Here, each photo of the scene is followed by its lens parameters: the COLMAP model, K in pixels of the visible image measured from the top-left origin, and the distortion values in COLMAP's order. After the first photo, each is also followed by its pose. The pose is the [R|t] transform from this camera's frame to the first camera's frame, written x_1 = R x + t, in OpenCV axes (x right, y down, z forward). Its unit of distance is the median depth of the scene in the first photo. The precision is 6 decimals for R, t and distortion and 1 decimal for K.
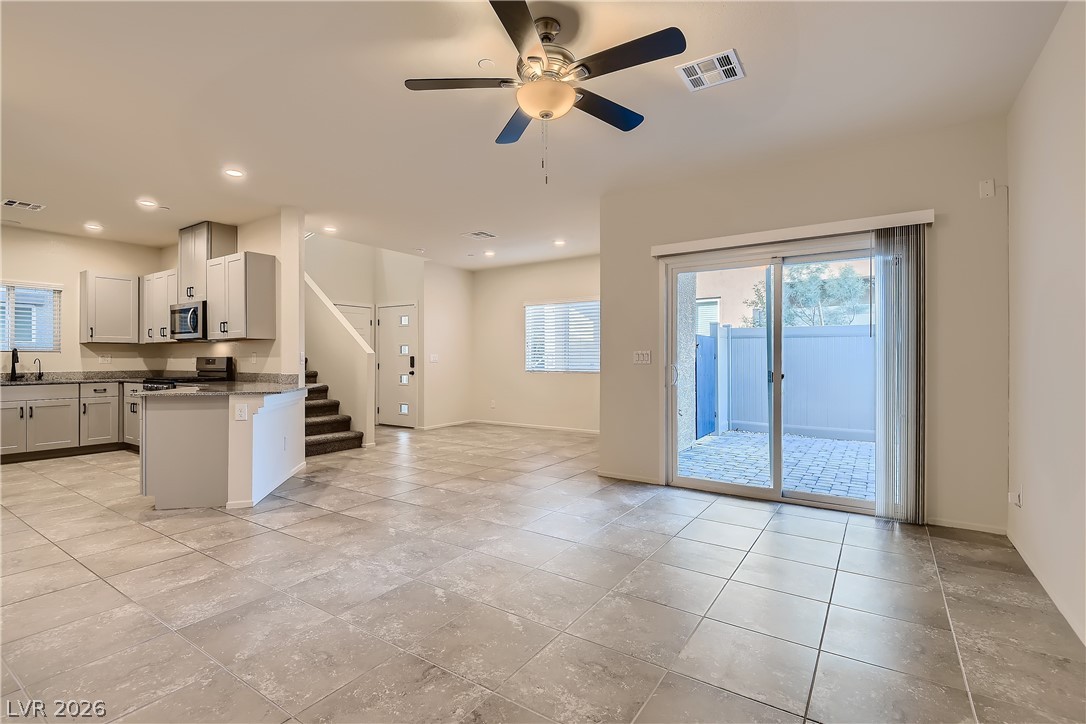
lens RADIAL K [[504.1, 0, 545.2], [0, 504.1, 354.2], [0, 0, 1]] dist [0.003152, -0.008330]
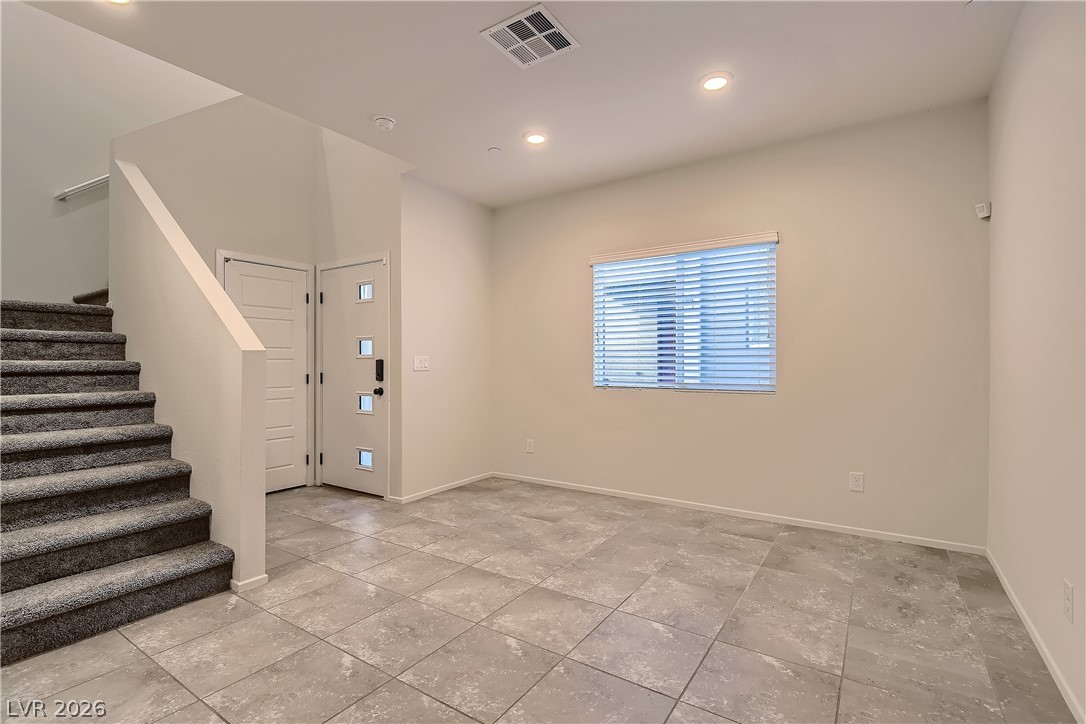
lens RADIAL K [[504.1, 0, 549.1], [0, 504.1, 354.4], [0, 0, 1]] dist [0.003152, -0.008330]
pose [[0.999845, 0.002326, 0.017462, -0.121769], [-0.002098, 0.999912, -0.013072, 0.006280], [-0.017491, 0.013033, 0.999762, 0.592298]]
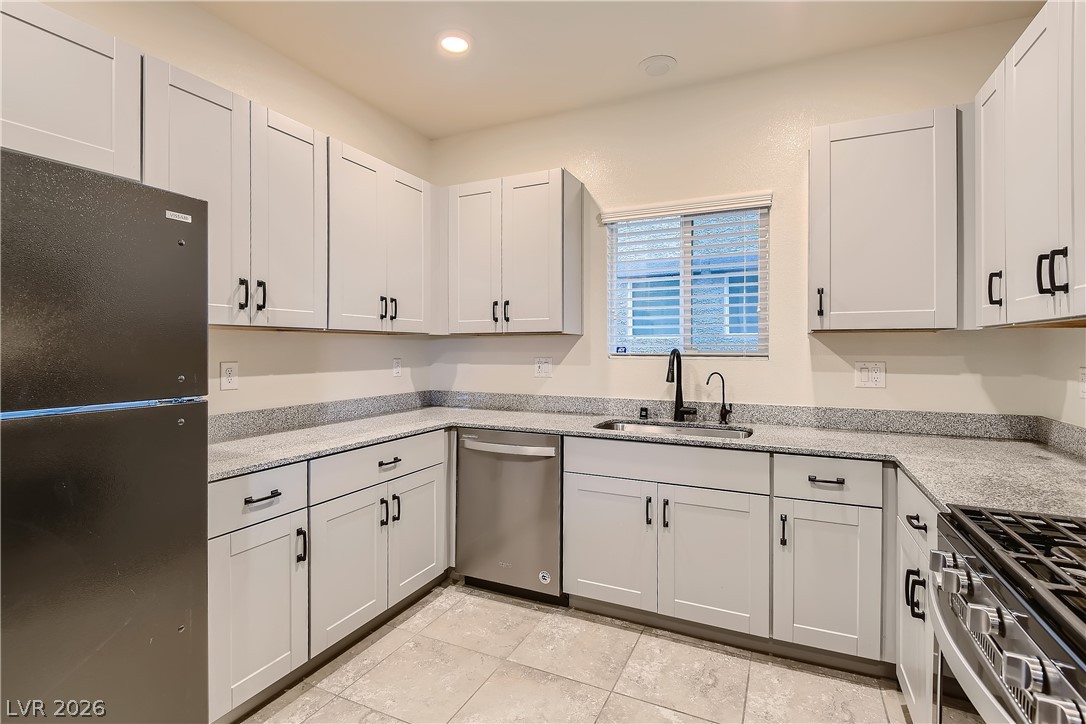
lens RADIAL K [[504.1, 0, 553.1], [0, 504.1, 349.5], [0, 0, 1]] dist [0.003152, -0.008330]
pose [[0.144863, 0.004953, -0.989439, -0.556472], [0.006143, 0.999964, 0.005905, -0.012798], [0.989433, -0.006934, 0.144827, 0.731152]]
